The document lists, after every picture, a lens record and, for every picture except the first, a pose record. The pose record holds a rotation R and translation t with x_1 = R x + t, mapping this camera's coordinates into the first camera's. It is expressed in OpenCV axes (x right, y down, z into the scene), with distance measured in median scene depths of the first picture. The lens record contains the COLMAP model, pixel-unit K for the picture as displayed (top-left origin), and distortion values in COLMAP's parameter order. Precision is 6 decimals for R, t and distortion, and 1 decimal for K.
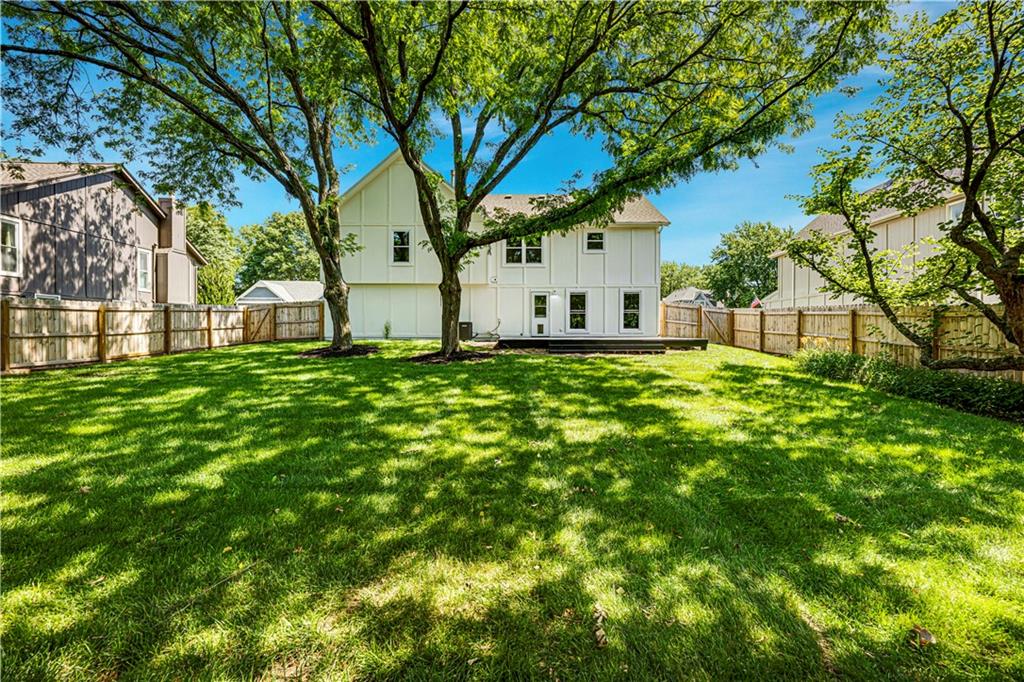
lens RADIAL K [[409.8, 0, 513.8], [0, 409.8, 337.3], [0, 0, 1]] dist [-0.001837, -0.000418]
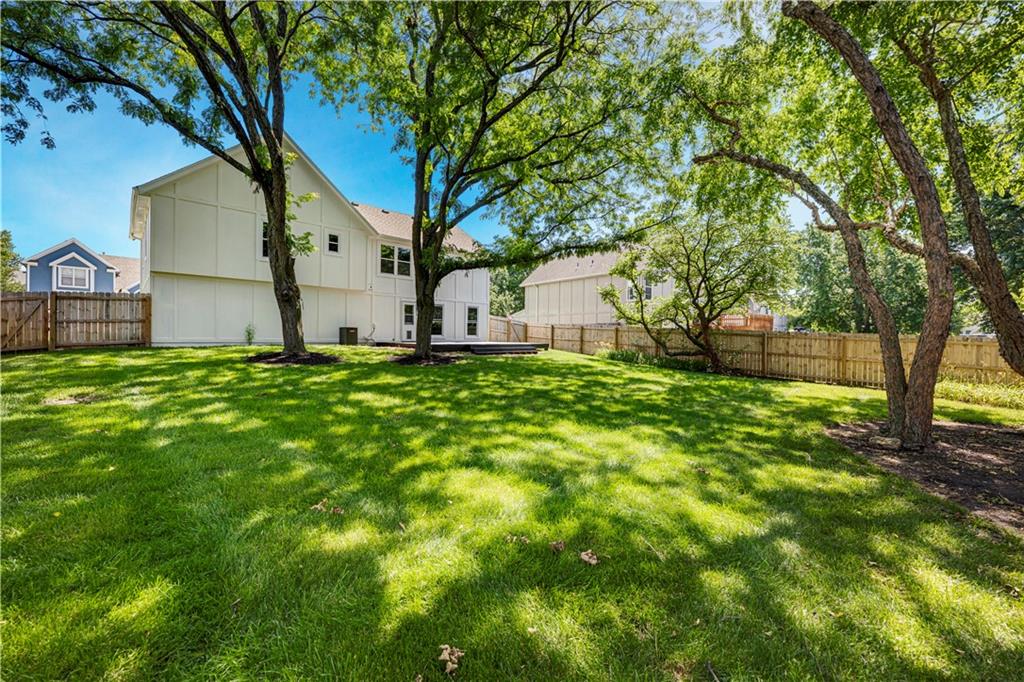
lens RADIAL K [[409.8, 0, 515.5], [0, 409.8, 337.9], [0, 0, 1]] dist [-0.001837, -0.000418]
pose [[0.709707, 0.005586, 0.704475, -0.564005], [-0.000395, 0.999972, -0.007531, -0.003865], [-0.704497, 0.005066, 0.709689, -0.000735]]
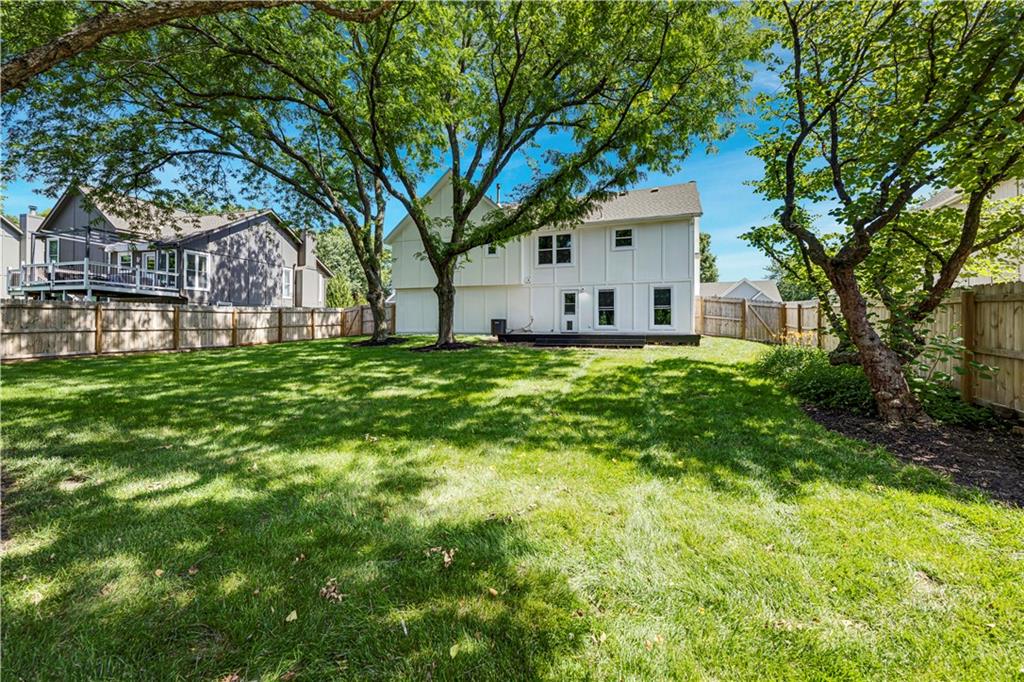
lens RADIAL K [[409.8, 0, 504.3], [0, 409.8, 339.8], [0, 0, 1]] dist [-0.001837, -0.000418]
pose [[0.940835, 0.008773, -0.338752, 0.288111], [-0.006190, 0.999943, 0.008706, 0.009621], [0.338809, -0.006094, 0.940836, -0.054372]]
